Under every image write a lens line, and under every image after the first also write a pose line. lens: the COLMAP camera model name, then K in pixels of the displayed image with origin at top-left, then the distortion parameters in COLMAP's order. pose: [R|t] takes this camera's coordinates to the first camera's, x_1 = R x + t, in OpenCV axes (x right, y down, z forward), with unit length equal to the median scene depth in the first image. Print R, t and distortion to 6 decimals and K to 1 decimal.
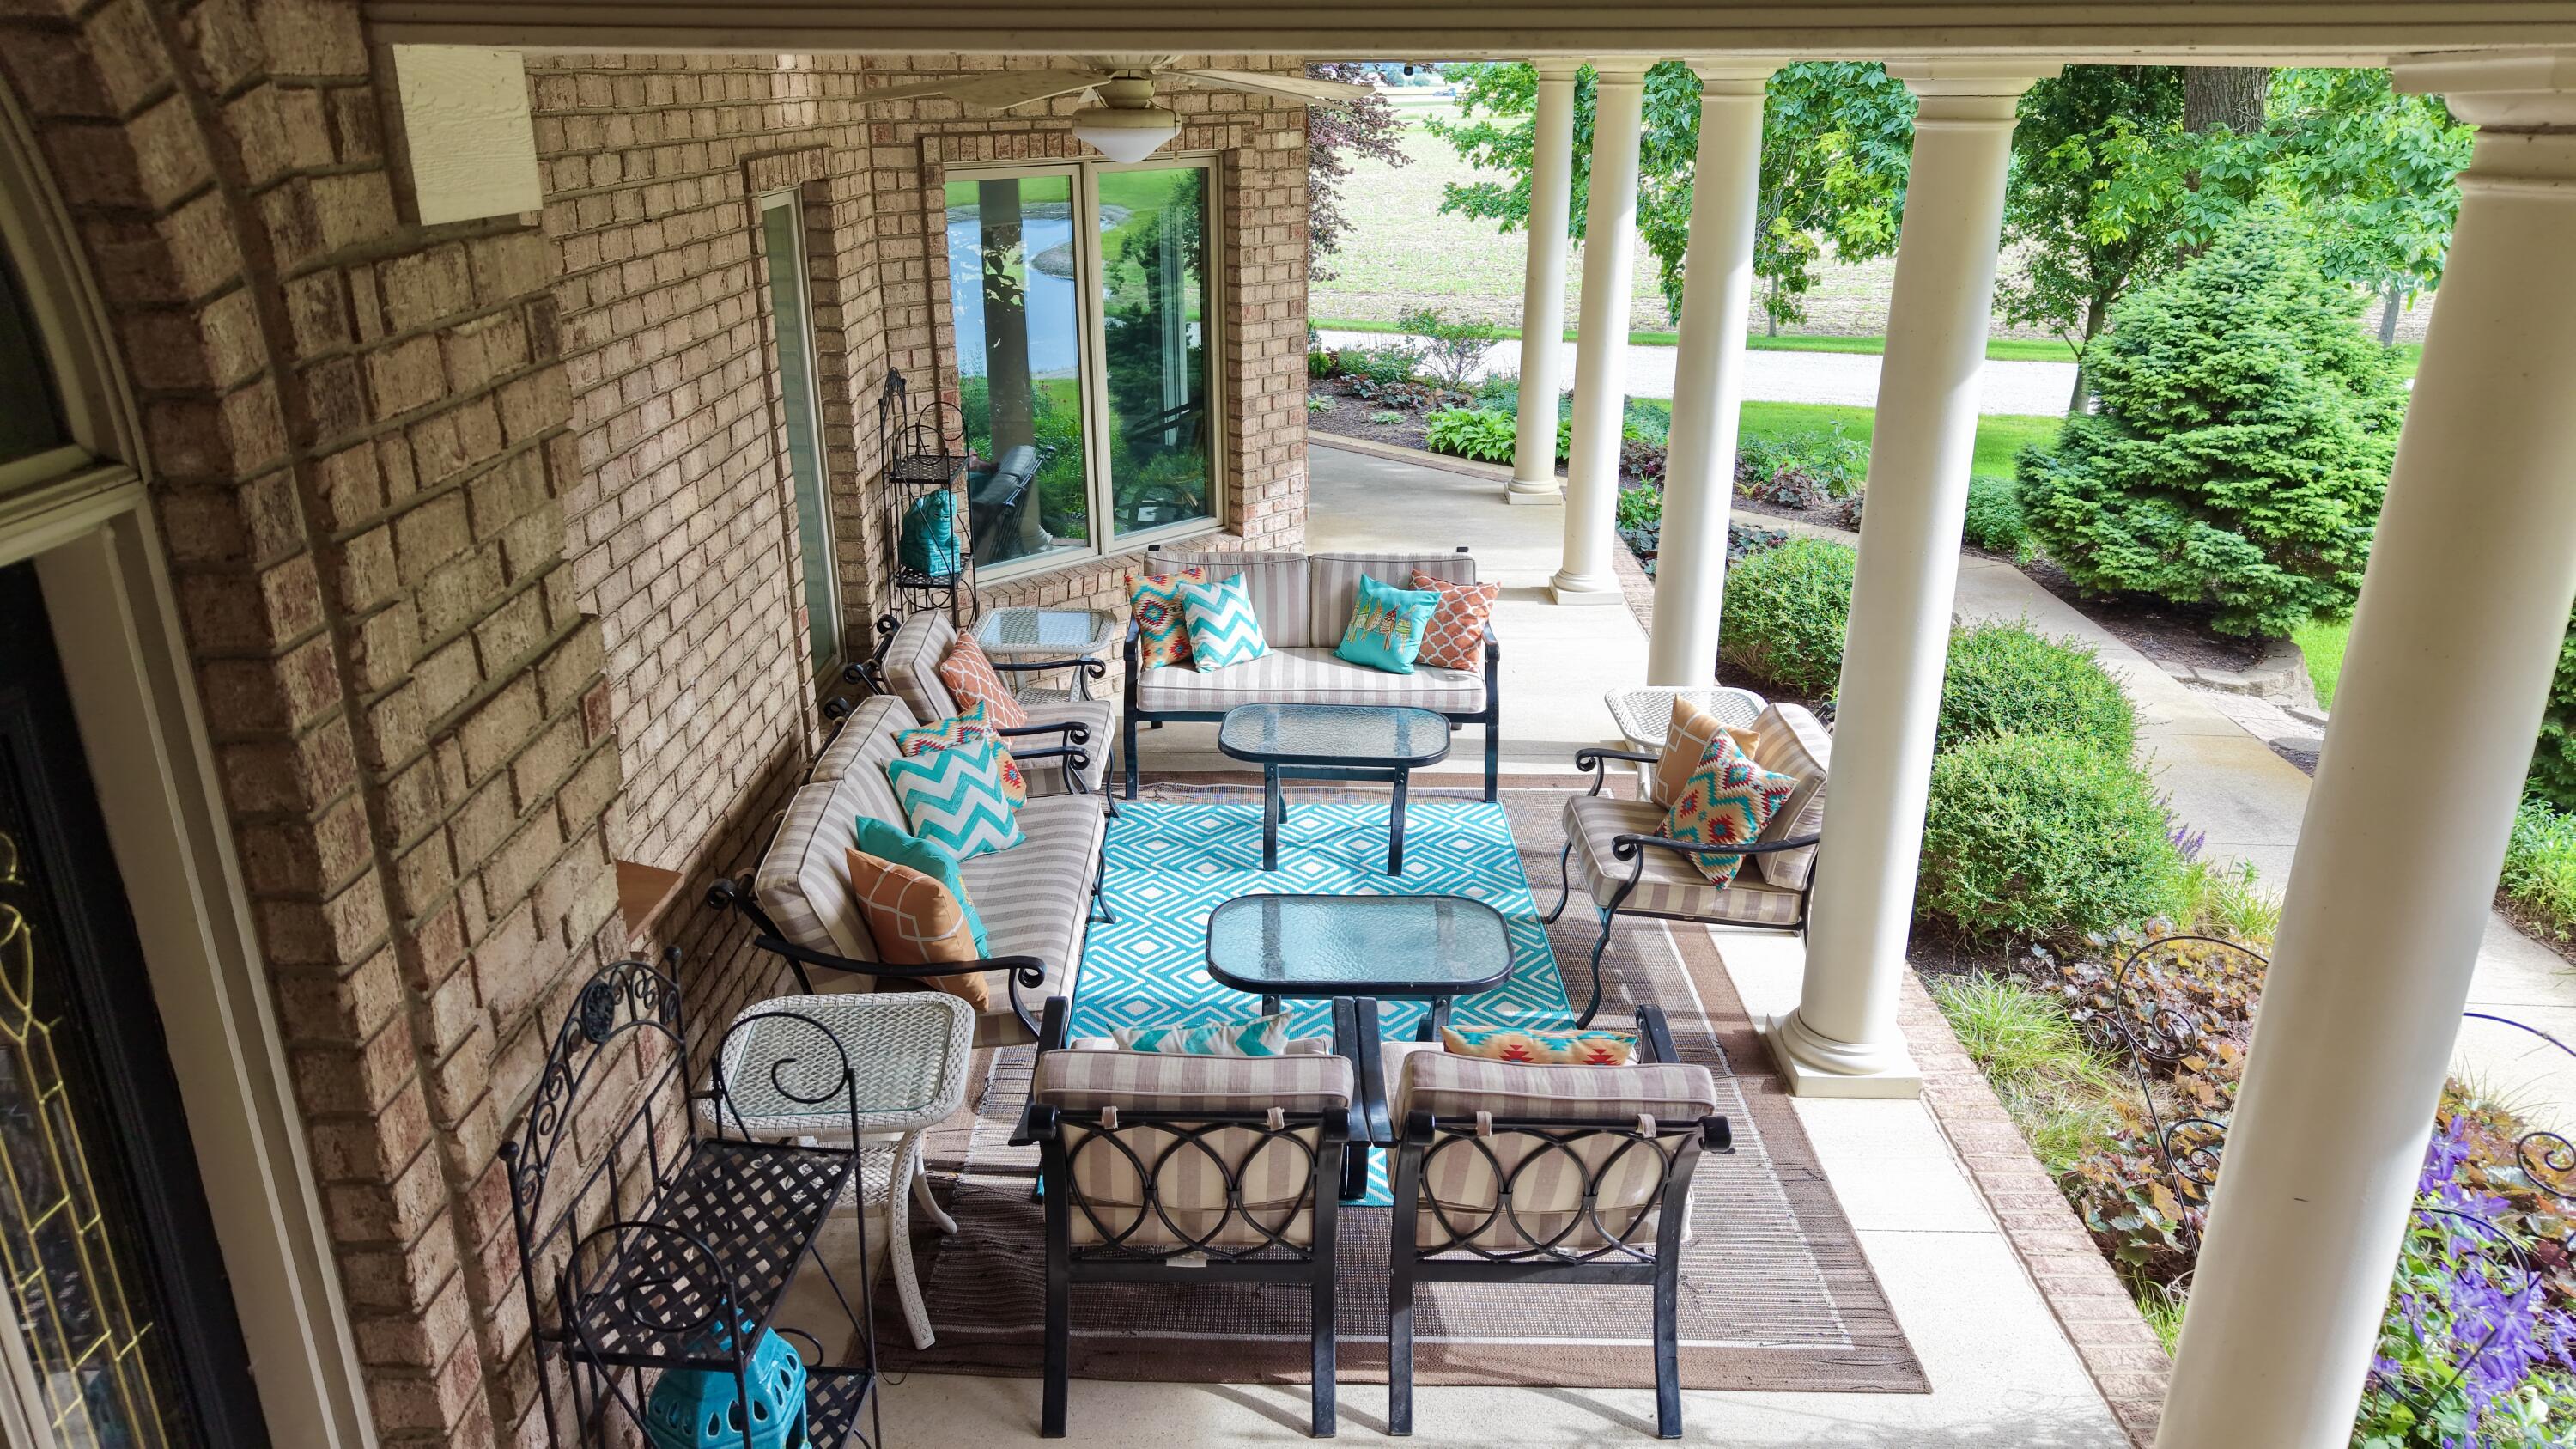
lens RADIAL K [[1717.1, 0, 1292.0], [0, 1717.1, 728.6], [0, 0, 1]] dist [0.024555, -0.028326]
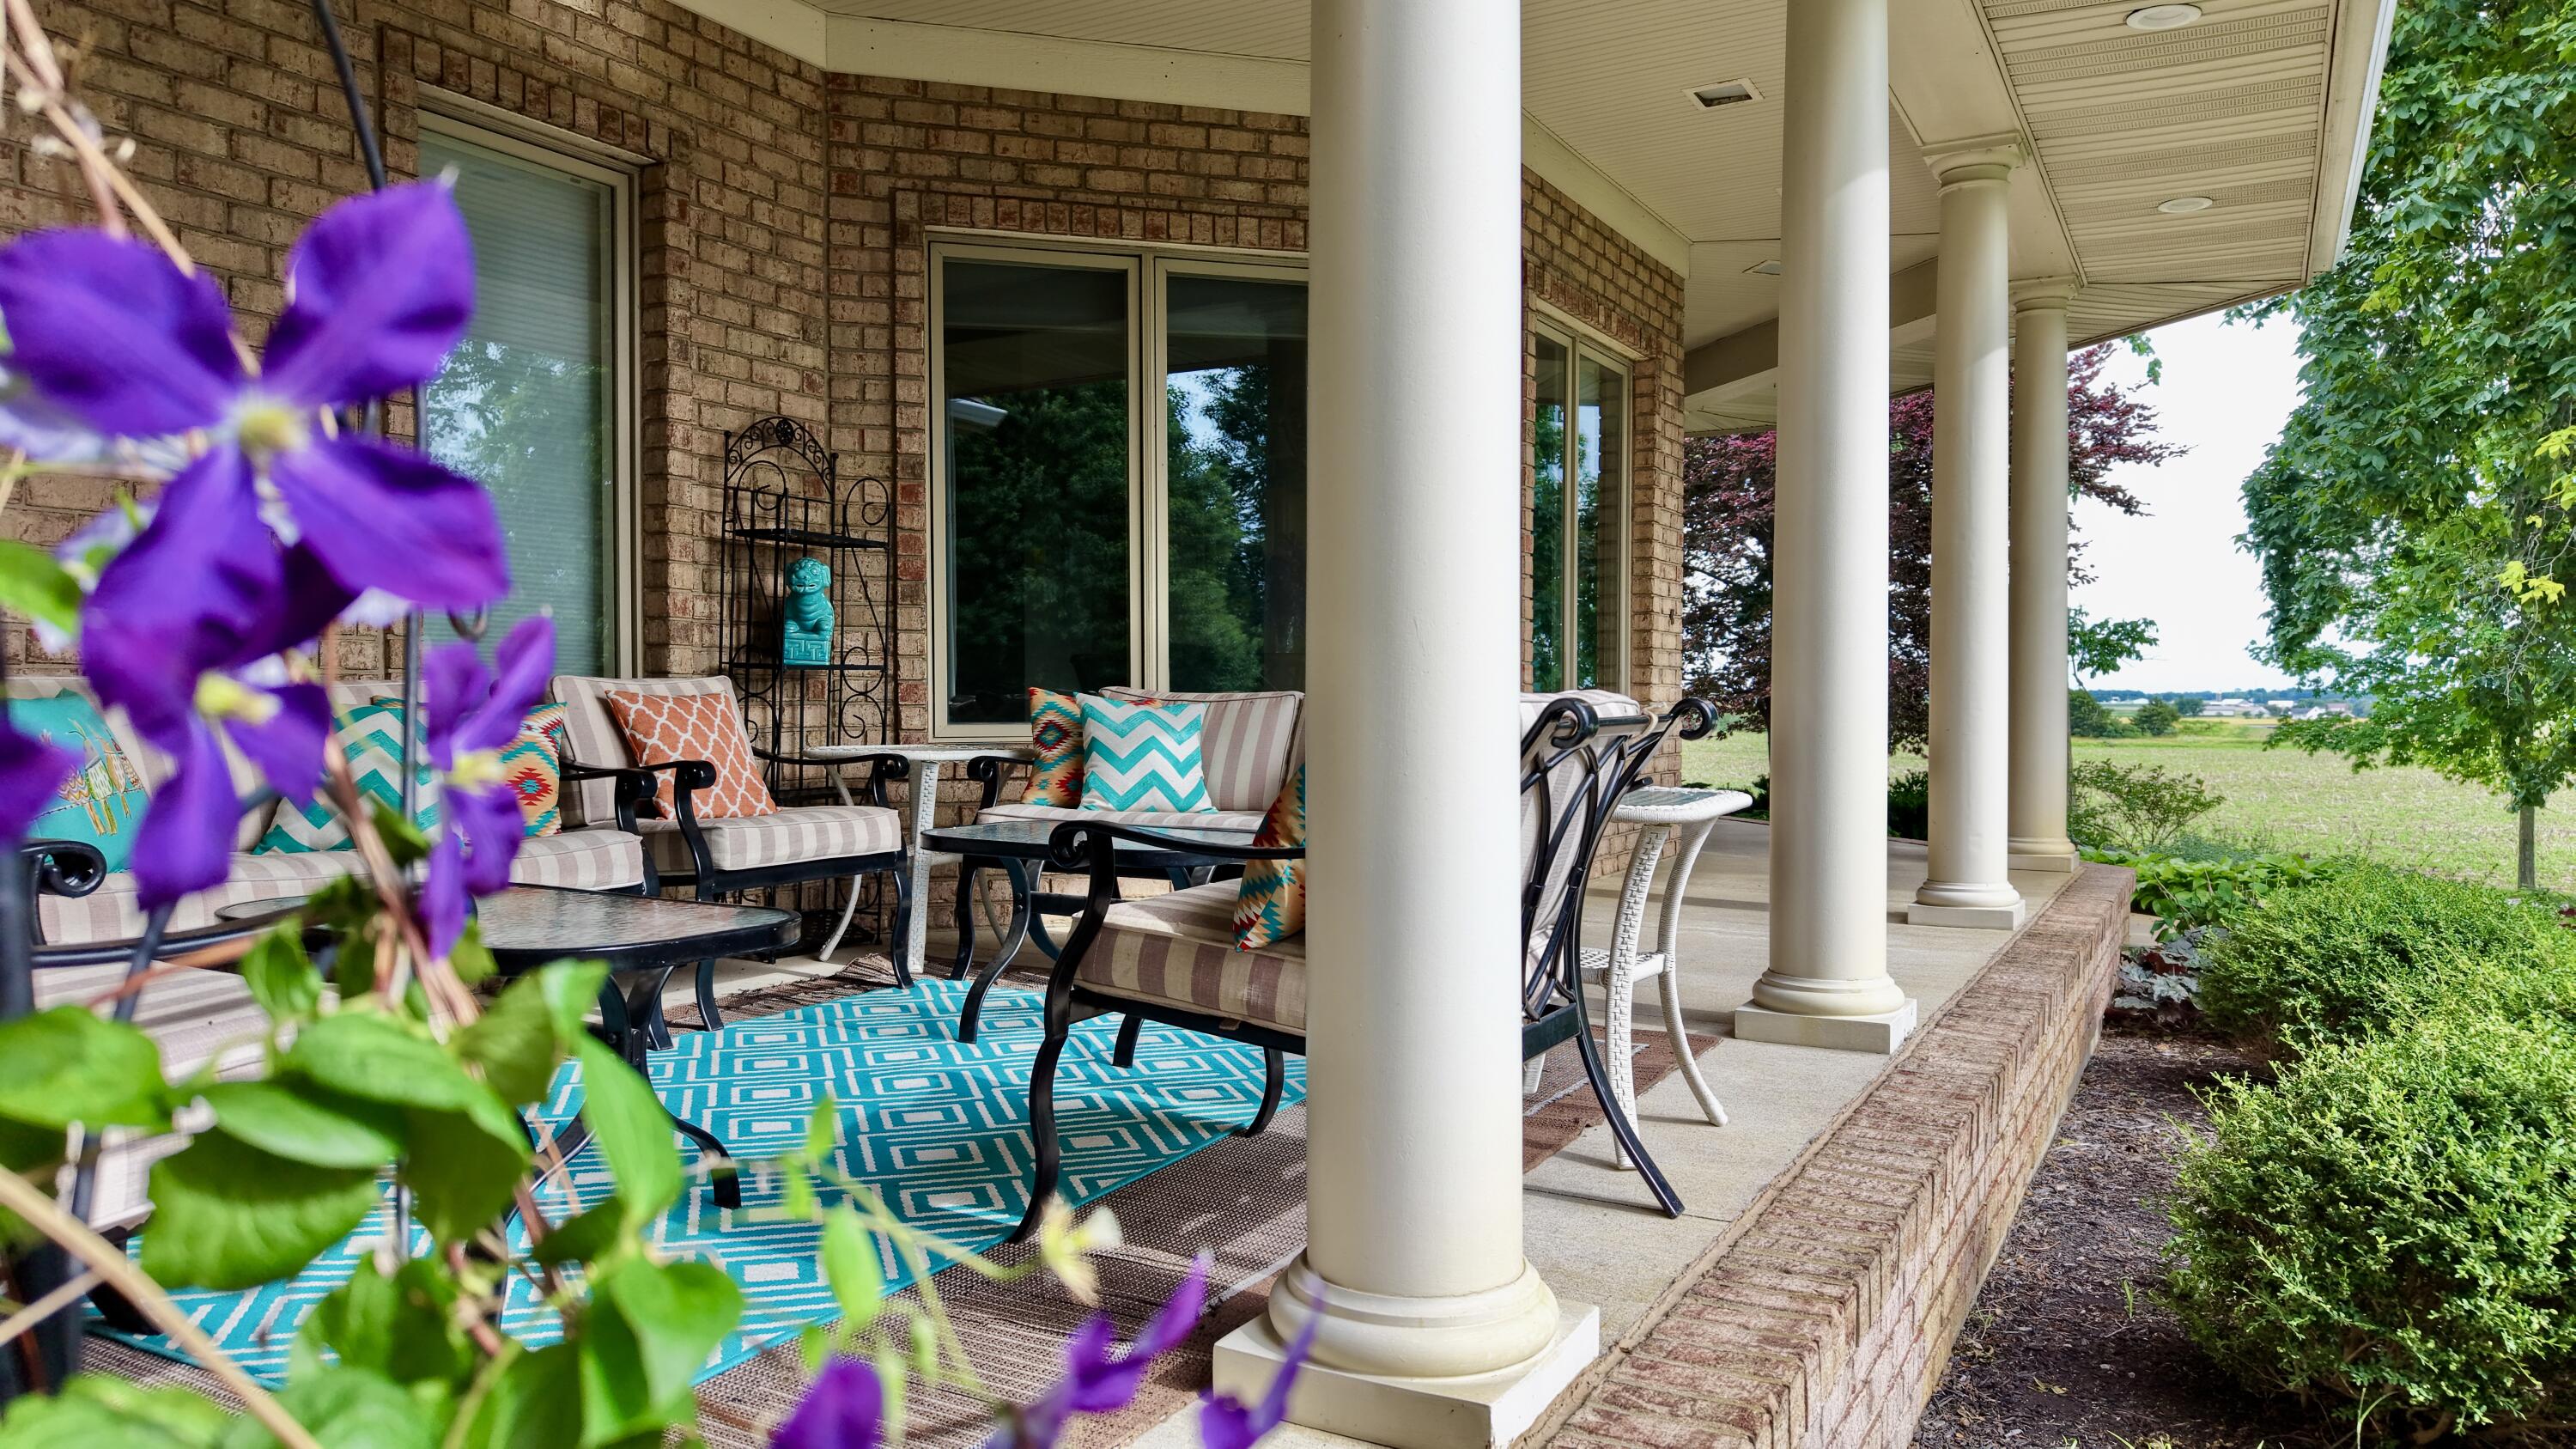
lens RADIAL K [[1717.1, 0, 1287.2], [0, 1717.1, 728.7], [0, 0, 1]] dist [0.024555, -0.028326]
pose [[0.881233, 0.011751, -0.472536, 0.367364], [-0.168720, 0.941658, -0.291228, 0.130626], [0.441545, 0.336366, 0.831803, 0.446991]]
